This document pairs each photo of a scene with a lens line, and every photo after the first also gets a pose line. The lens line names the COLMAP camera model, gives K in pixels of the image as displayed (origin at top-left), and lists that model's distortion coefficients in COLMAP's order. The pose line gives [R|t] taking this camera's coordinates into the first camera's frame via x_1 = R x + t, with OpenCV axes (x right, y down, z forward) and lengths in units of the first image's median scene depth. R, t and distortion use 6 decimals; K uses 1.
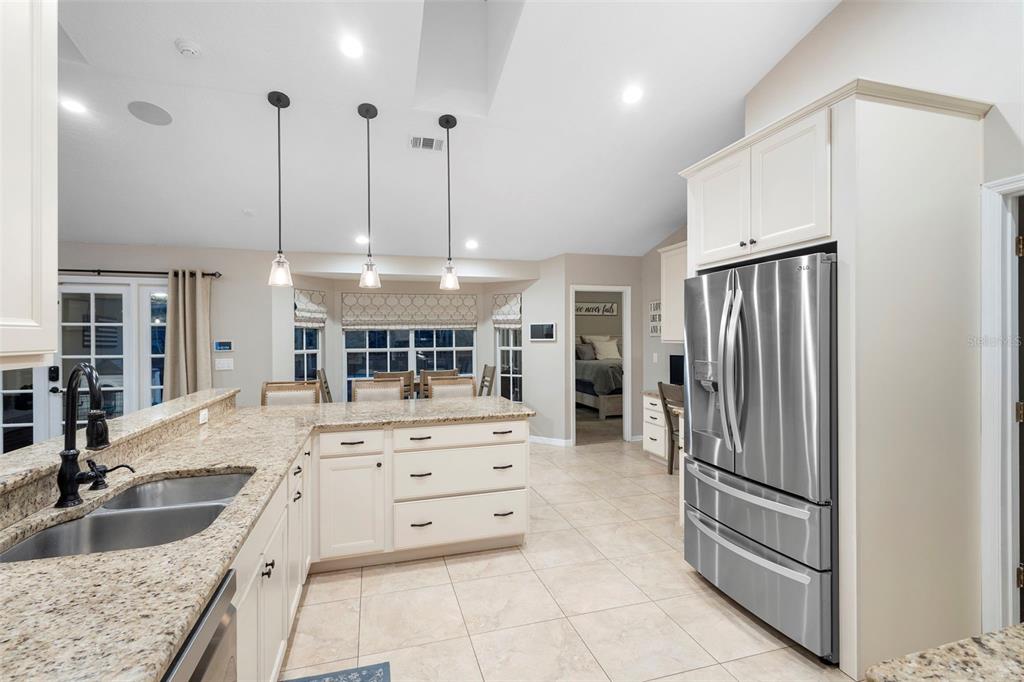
lens RADIAL K [[471.3, 0, 508.6], [0, 471.3, 337.4], [0, 0, 1]] dist [0.010529, -0.003374]
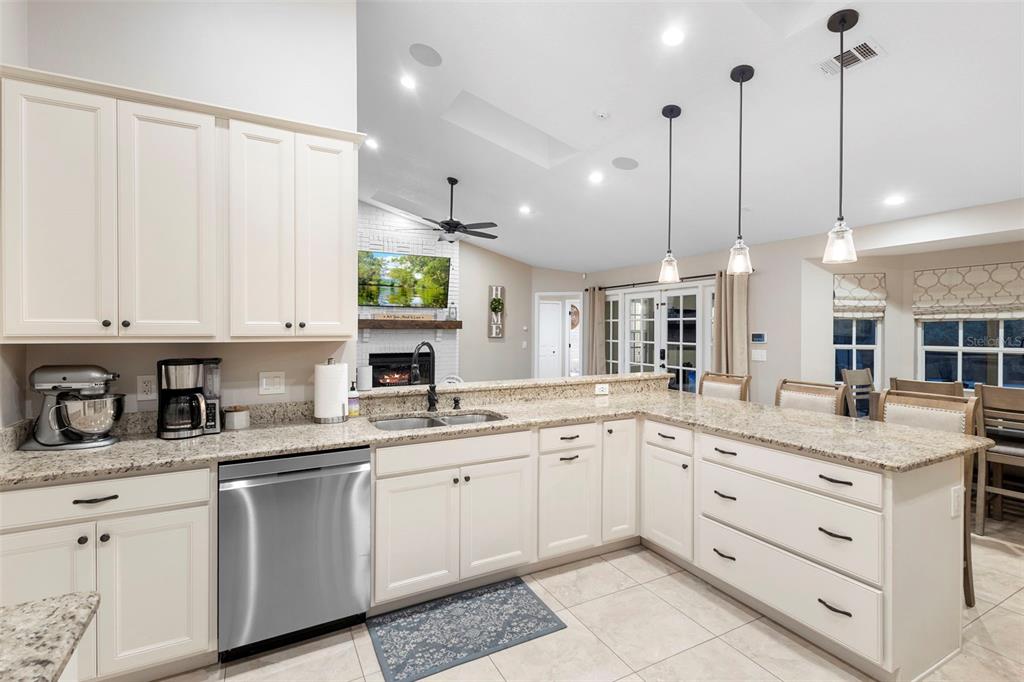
lens RADIAL K [[471.3, 0, 512.0], [0, 471.3, 329.0], [0, 0, 1]] dist [0.010529, -0.003374]
pose [[0.198944, 0.004813, -0.979999, 0.322252], [-0.004219, 0.999983, 0.004054, -0.003402], [0.980002, 0.003328, 0.198961, 0.265323]]
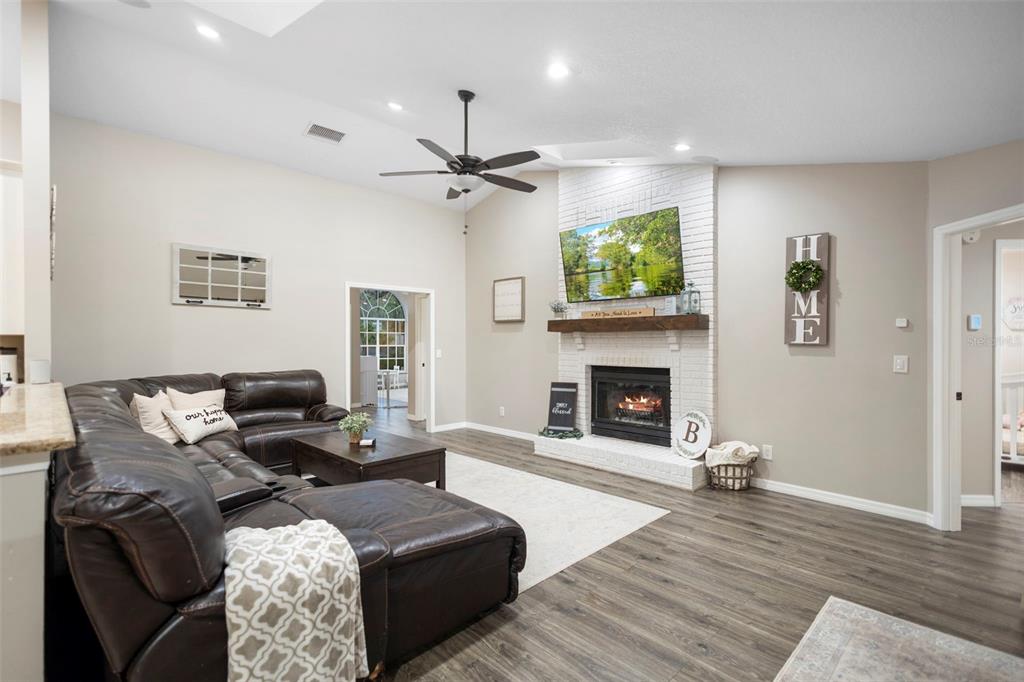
lens RADIAL K [[471.3, 0, 512.7], [0, 471.3, 343.8], [0, 0, 1]] dist [0.010529, -0.003374]
pose [[-0.890564, 0.007523, -0.454796, -0.520736], [0.005785, 0.999970, 0.005213, 0.023303], [0.454821, 0.002011, -0.890581, 1.000005]]
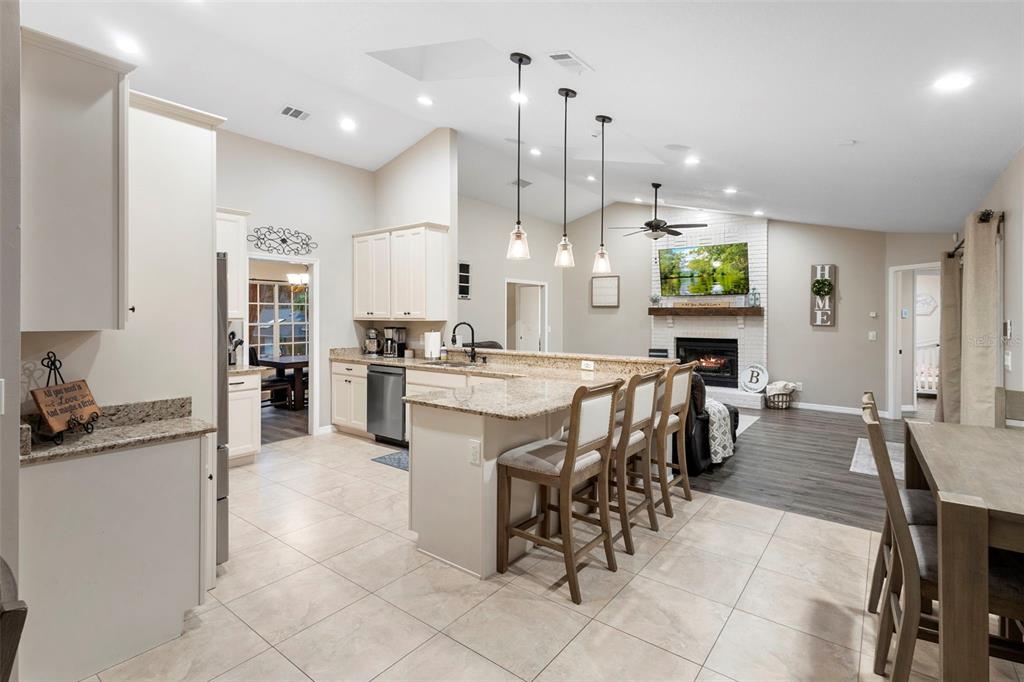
lens RADIAL K [[489.3, 0, 519.5], [0, 489.3, 313.9], [0, 0, 1]] dist [0.003135, 0.002349]
pose [[-0.810477, 0.000503, -0.585770, 0.265127], [0.001696, 0.999997, -0.001488, -0.001428], [0.585768, -0.002200, -0.810476, 1.176812]]
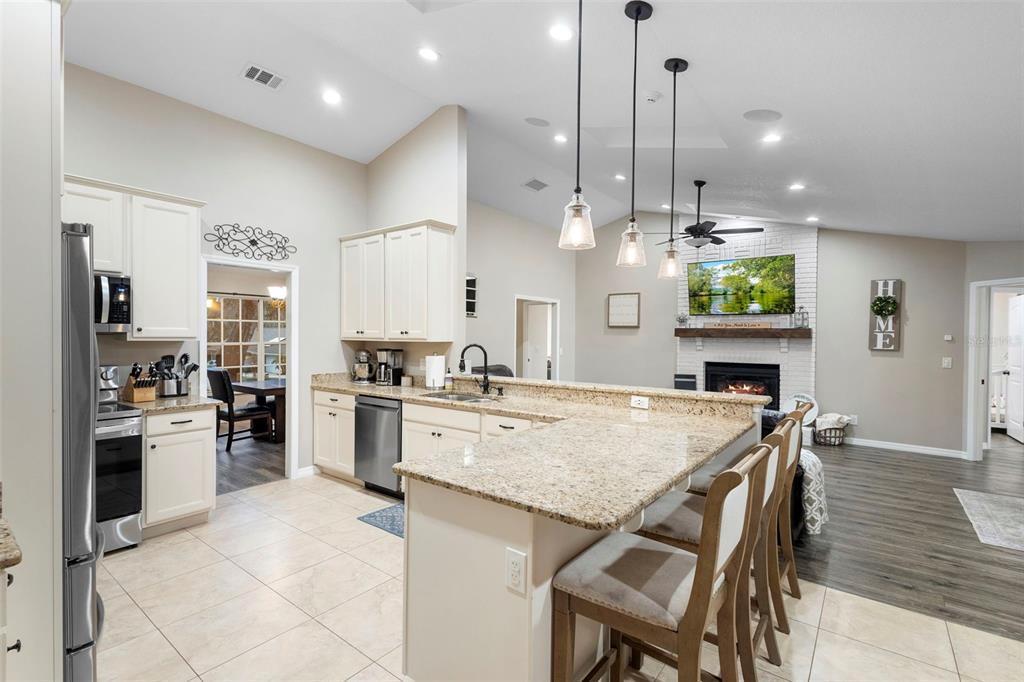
lens RADIAL K [[471.3, 0, 512.7], [0, 471.3, 337.6], [0, 0, 1]] dist [0.010529, -0.003374]
pose [[-0.812842, -0.001283, -0.582482, 0.170430], [-0.005239, 0.999973, 0.005109, -0.001008], [0.582460, 0.007205, -0.812827, 0.961792]]
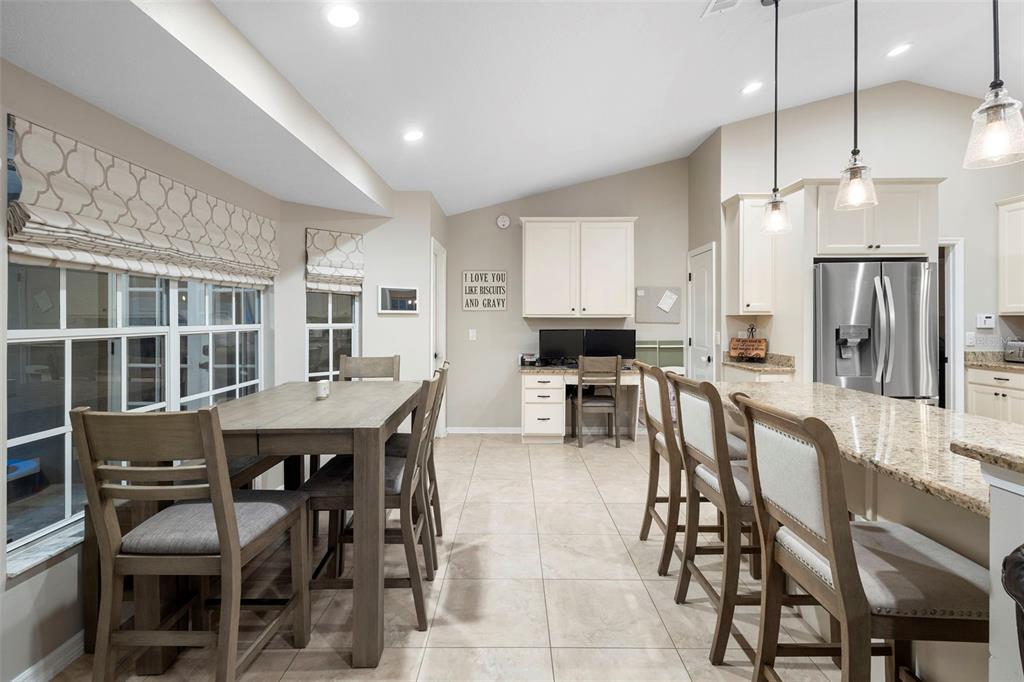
lens RADIAL K [[471.3, 0, 511.8], [0, 471.3, 321.2], [0, 0, 1]] dist [0.010529, -0.003374]
pose [[0.299766, 0.002922, 0.954008, -0.632283], [-0.002984, 0.999993, -0.002125, 0.023181], [-0.954008, -0.002210, 0.299773, 0.806417]]
